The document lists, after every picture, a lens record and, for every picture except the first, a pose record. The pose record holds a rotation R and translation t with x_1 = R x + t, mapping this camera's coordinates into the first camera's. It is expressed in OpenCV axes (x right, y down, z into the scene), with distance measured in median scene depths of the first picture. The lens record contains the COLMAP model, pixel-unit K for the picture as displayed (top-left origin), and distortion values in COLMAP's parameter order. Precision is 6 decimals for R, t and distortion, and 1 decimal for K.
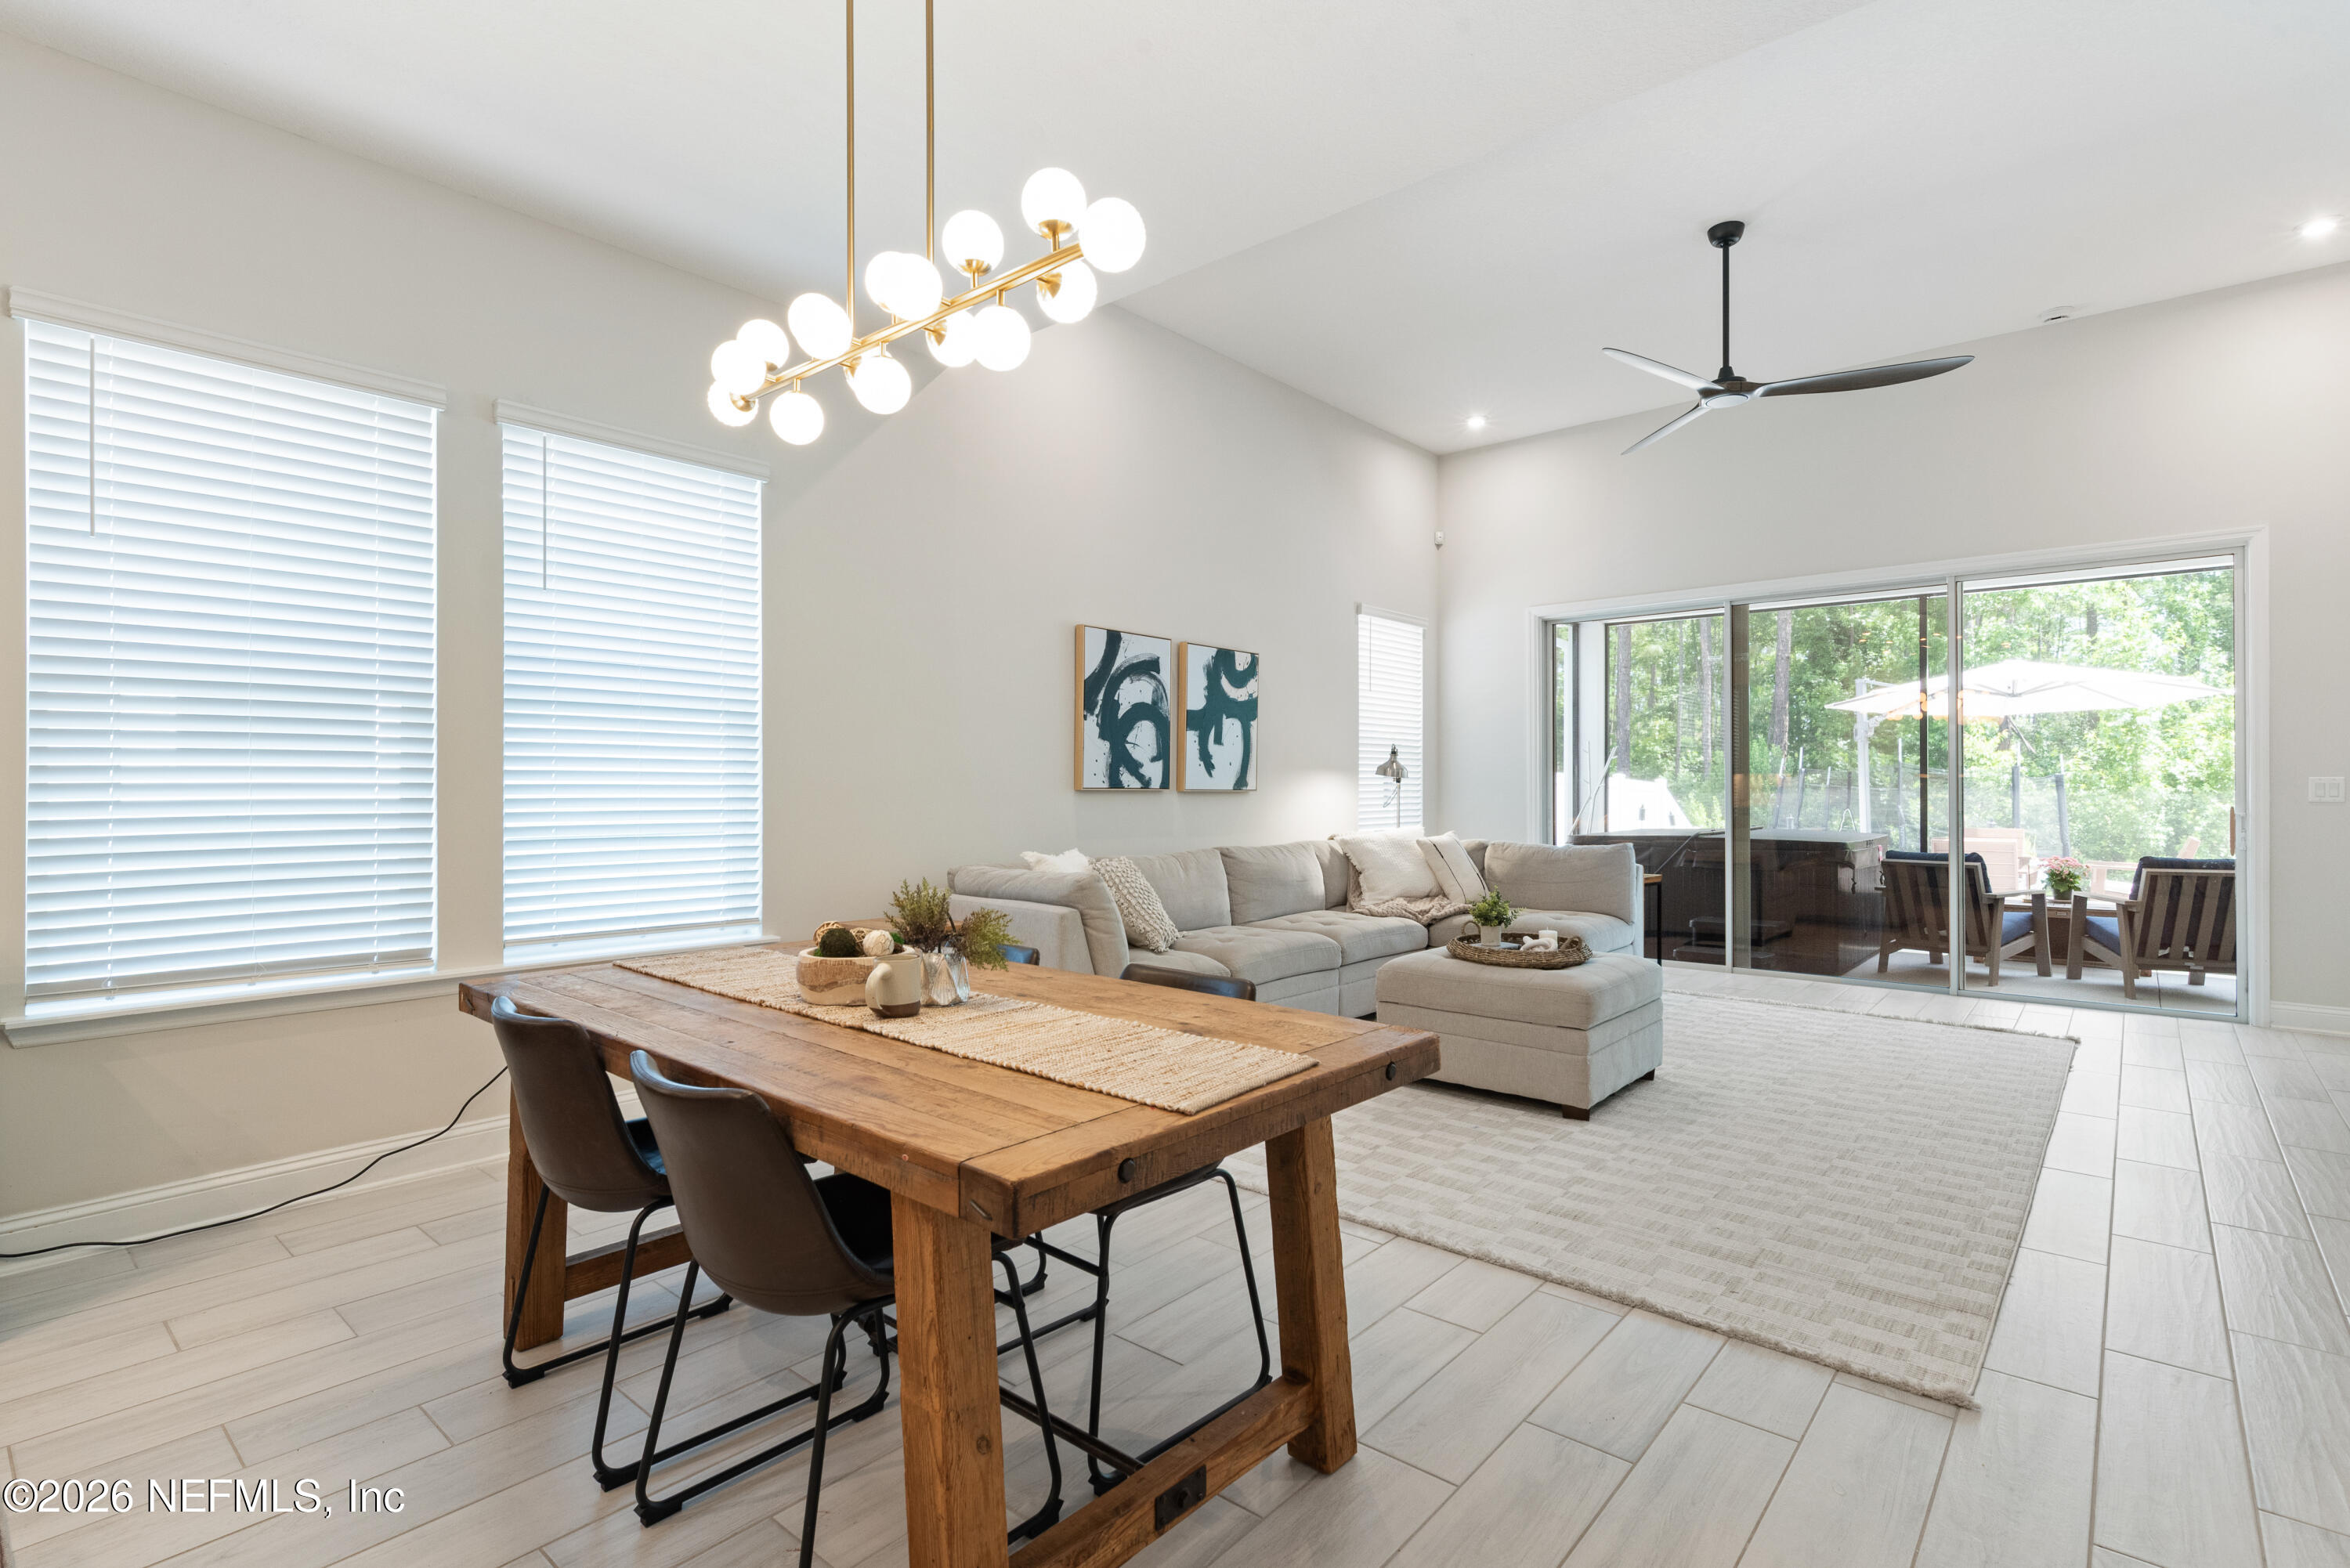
lens RADIAL K [[1119.2, 0, 1167.9], [0, 1119.2, 783.5], [0, 0, 1]] dist [-0.001130, -0.000549]
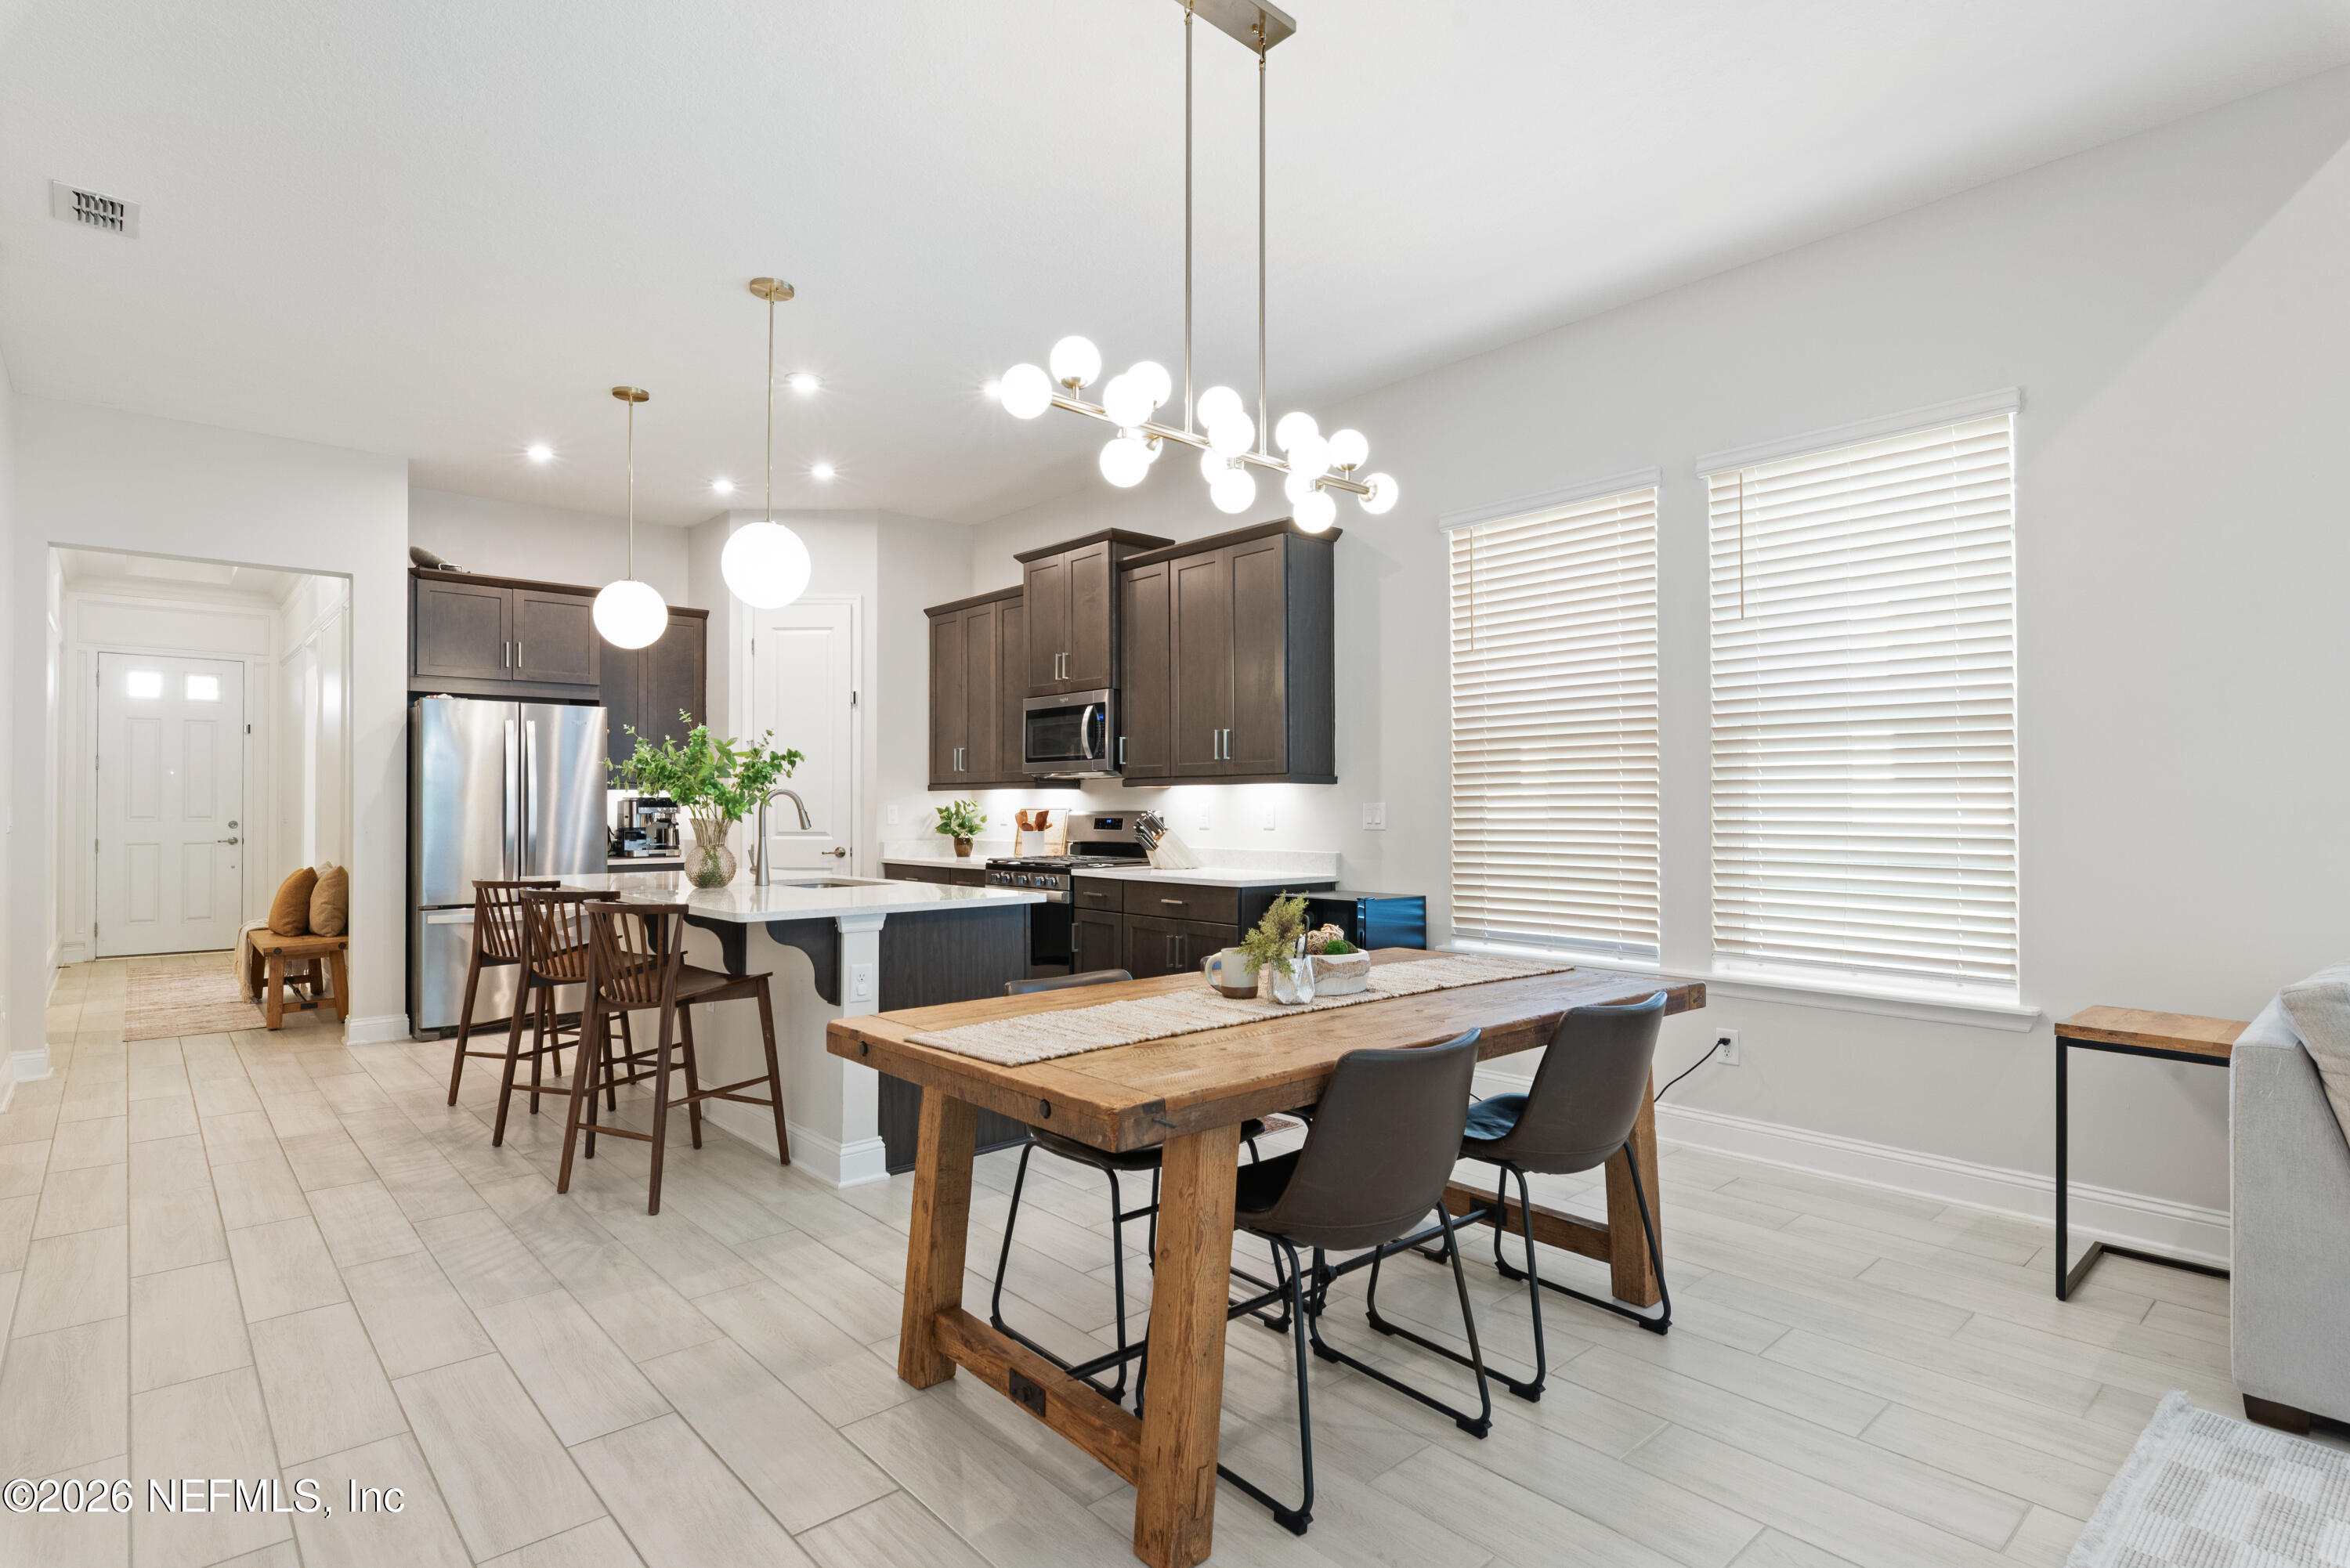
lens RADIAL K [[1167.9, 0, 1169.5], [0, 1167.9, 797.9], [0, 0, 1]] dist [-0.001852, -0.000960]
pose [[-0.126712, -0.007366, -0.991912, 0.343607], [0.003357, 0.999964, -0.007855, -0.000750], [0.991934, -0.004325, -0.126683, 0.358446]]
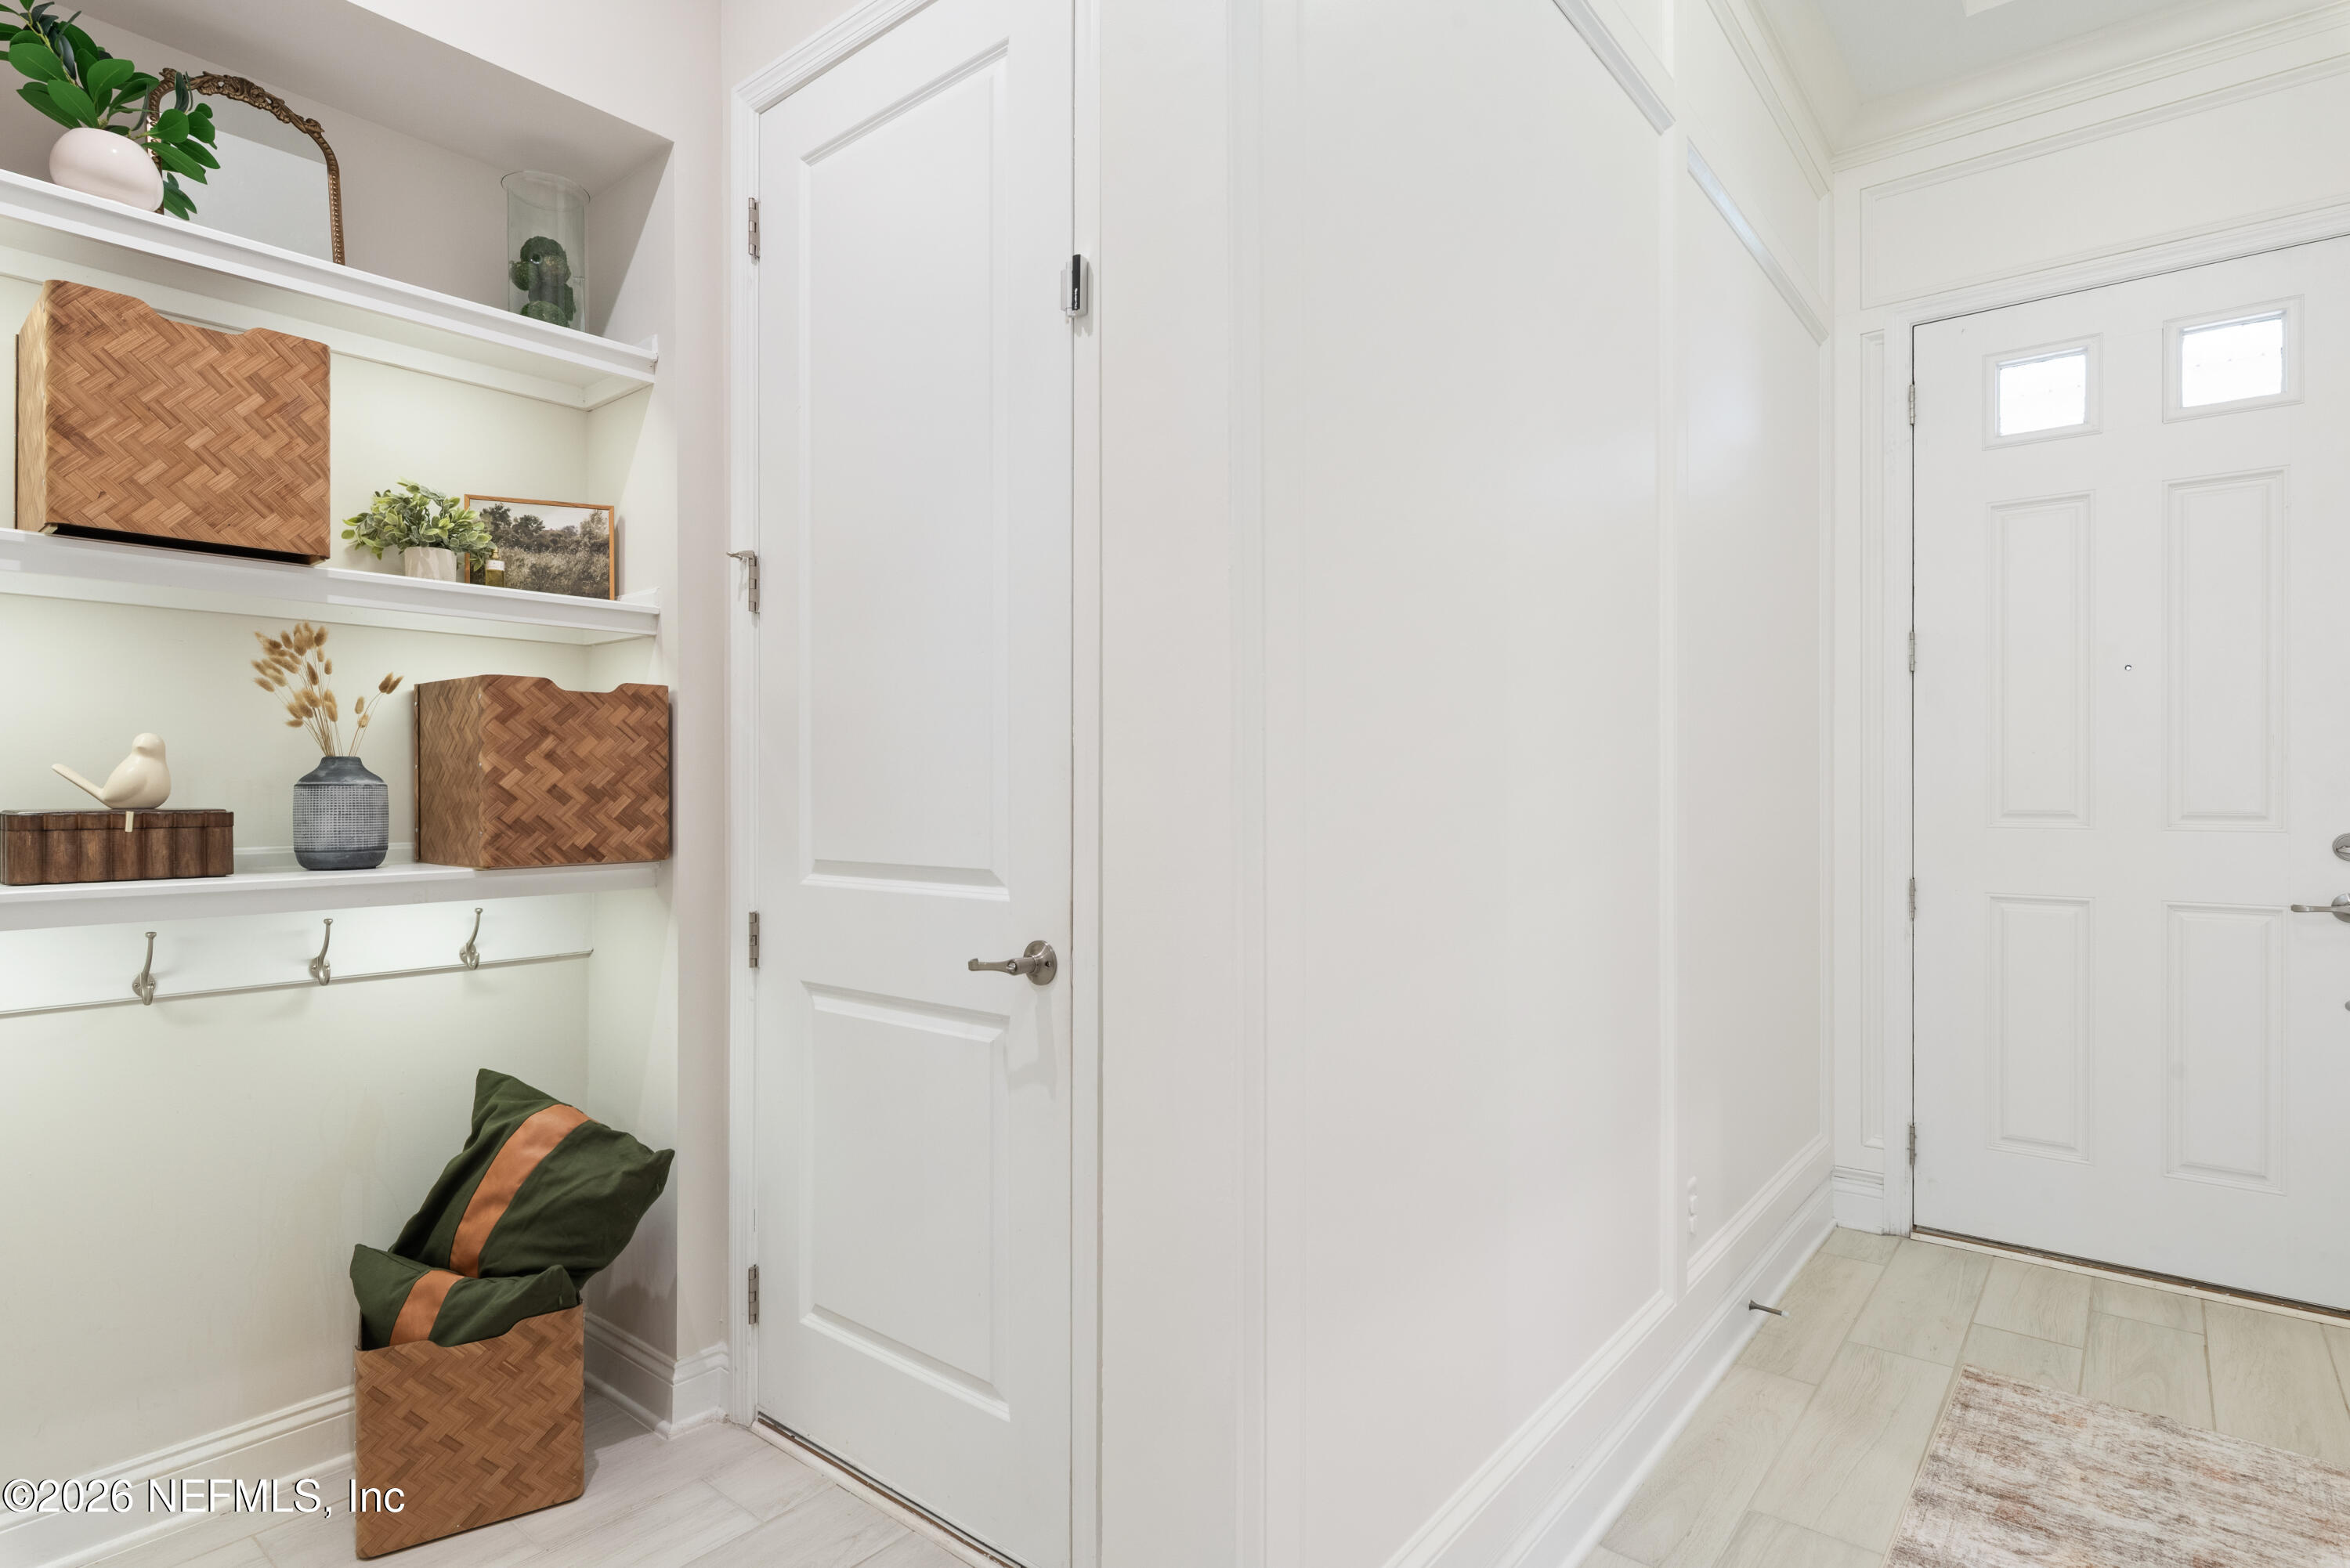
lens RADIAL K [[1203.6, 0, 1170.4], [0, 1203.6, 791.0], [0, 0, 1]] dist [-0.000699, 0.000173]
pose [[-0.999618, 0.000458, -0.027620, -0.622738], [0.000507, 0.999998, -0.001774, -0.001126], [0.027619, -0.001788, -0.999617, -0.676253]]
